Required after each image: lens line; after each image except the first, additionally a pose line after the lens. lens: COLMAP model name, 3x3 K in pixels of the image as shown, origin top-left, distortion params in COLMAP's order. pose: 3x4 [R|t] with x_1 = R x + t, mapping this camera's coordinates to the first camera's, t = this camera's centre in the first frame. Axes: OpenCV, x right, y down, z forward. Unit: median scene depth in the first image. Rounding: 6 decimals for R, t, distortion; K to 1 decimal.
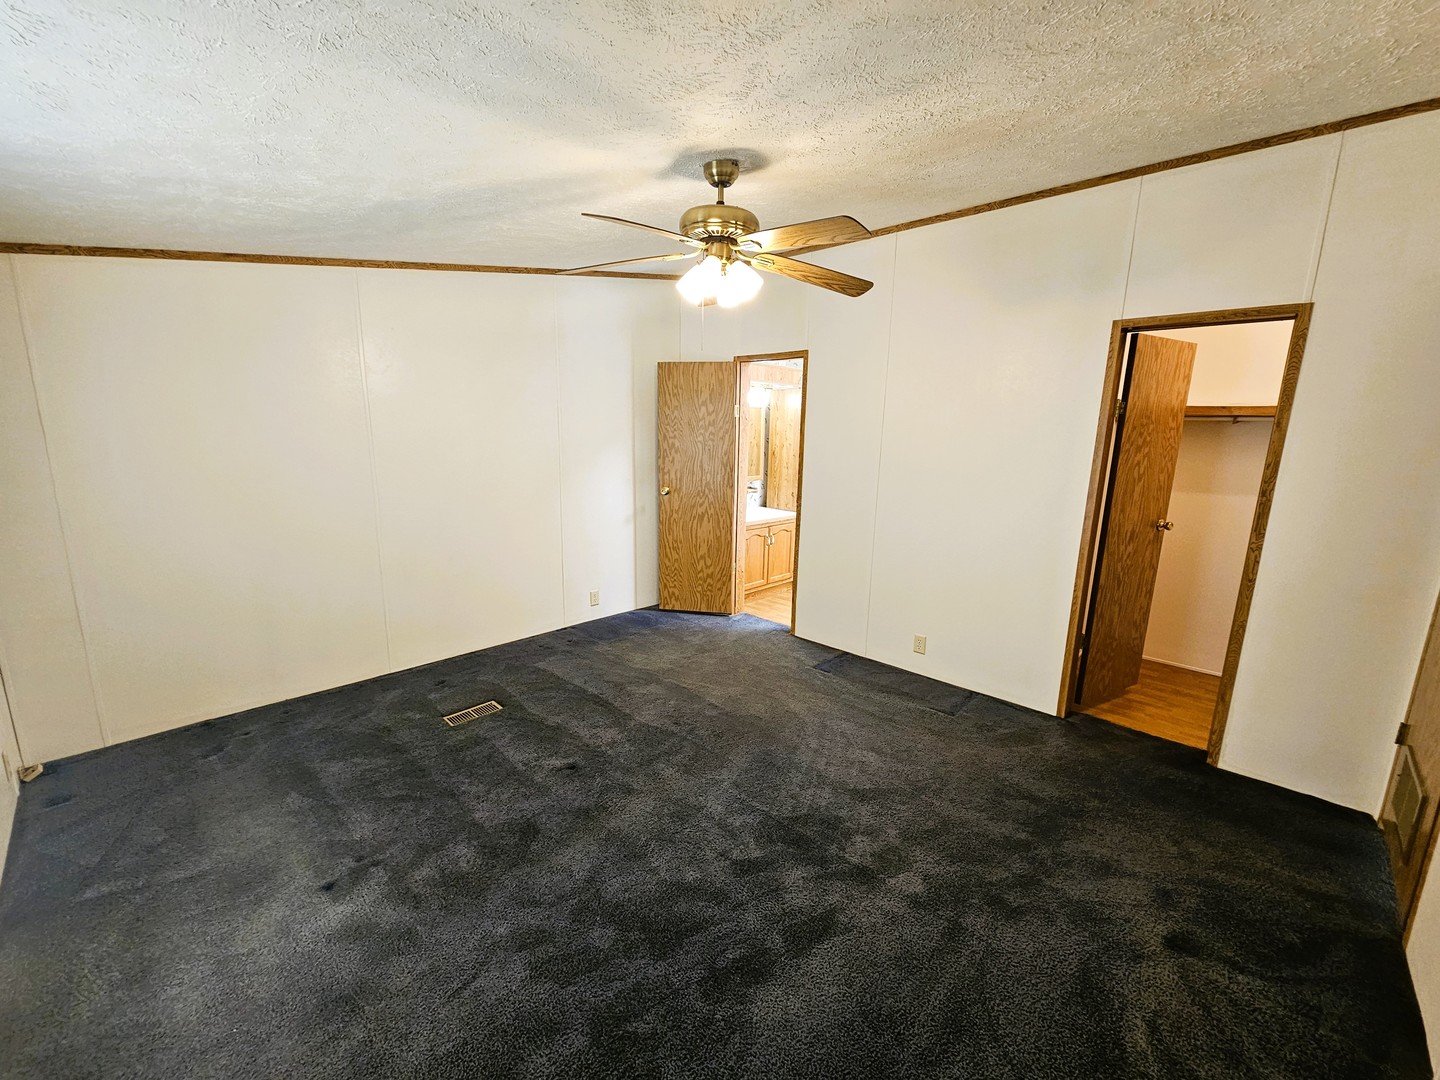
lens RADIAL K [[587.7, 0, 720.6], [0, 587.7, 545.1], [0, 0, 1]] dist [-0.003101, -0.000567]
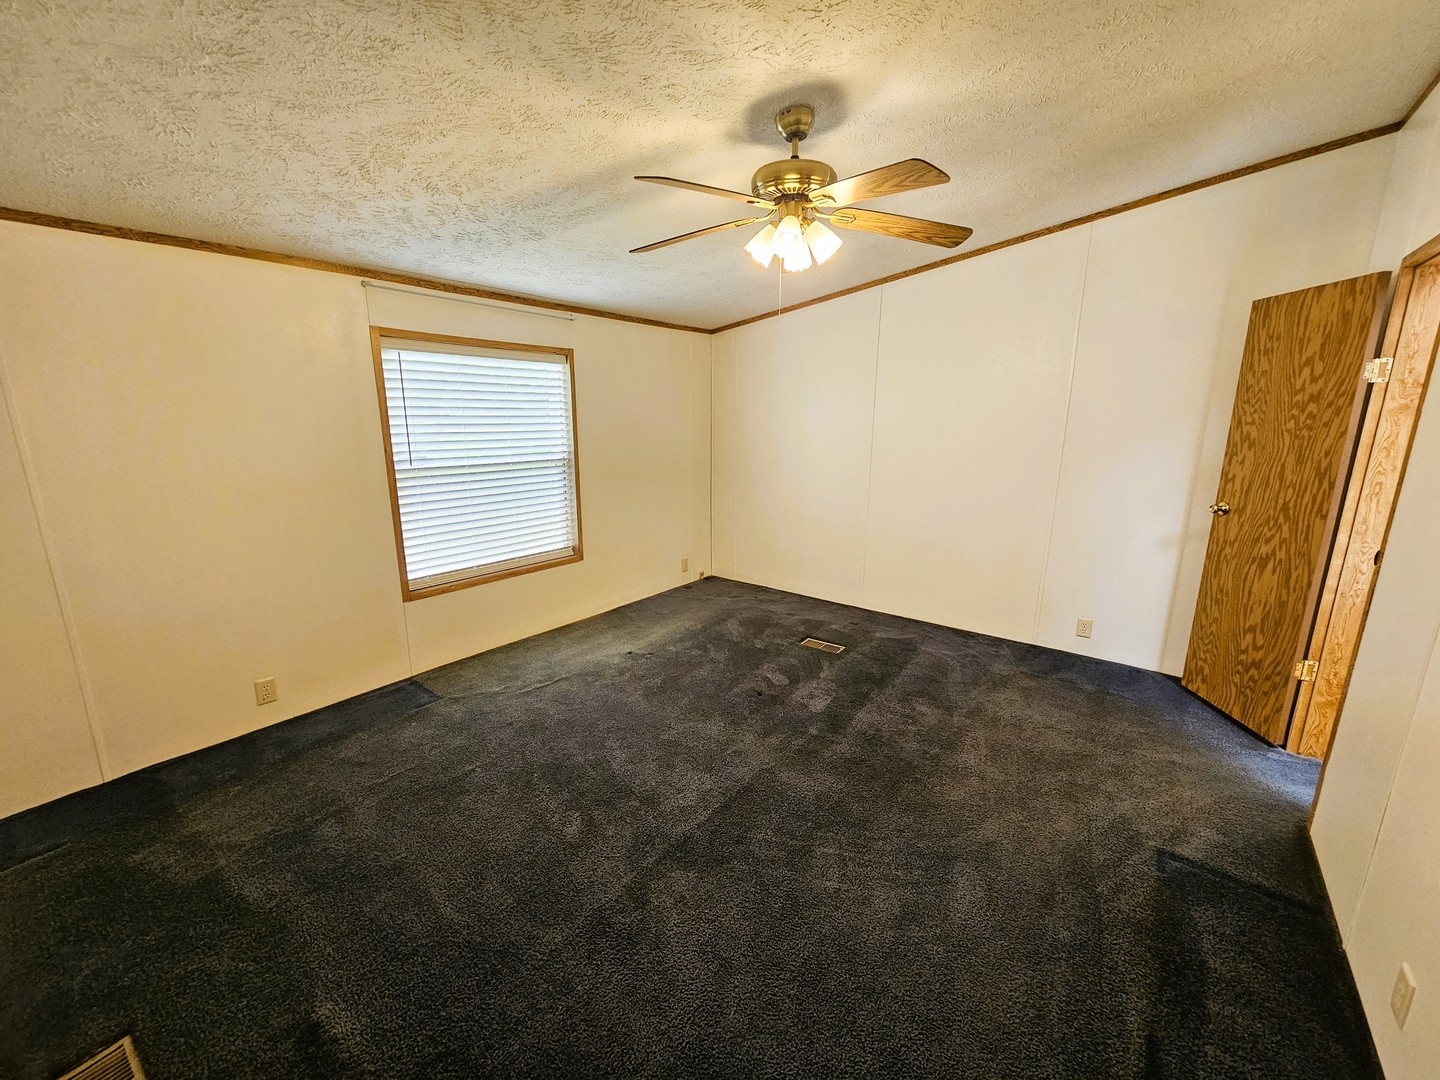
lens RADIAL K [[587.7, 0, 725.4], [0, 587.7, 546.7], [0, 0, 1]] dist [-0.003101, -0.000567]
pose [[0.103076, 0.206212, -0.973063, 0.478189], [-0.194150, 0.963628, 0.183646, -0.065594], [0.975541, 0.169991, 0.139363, 0.405817]]
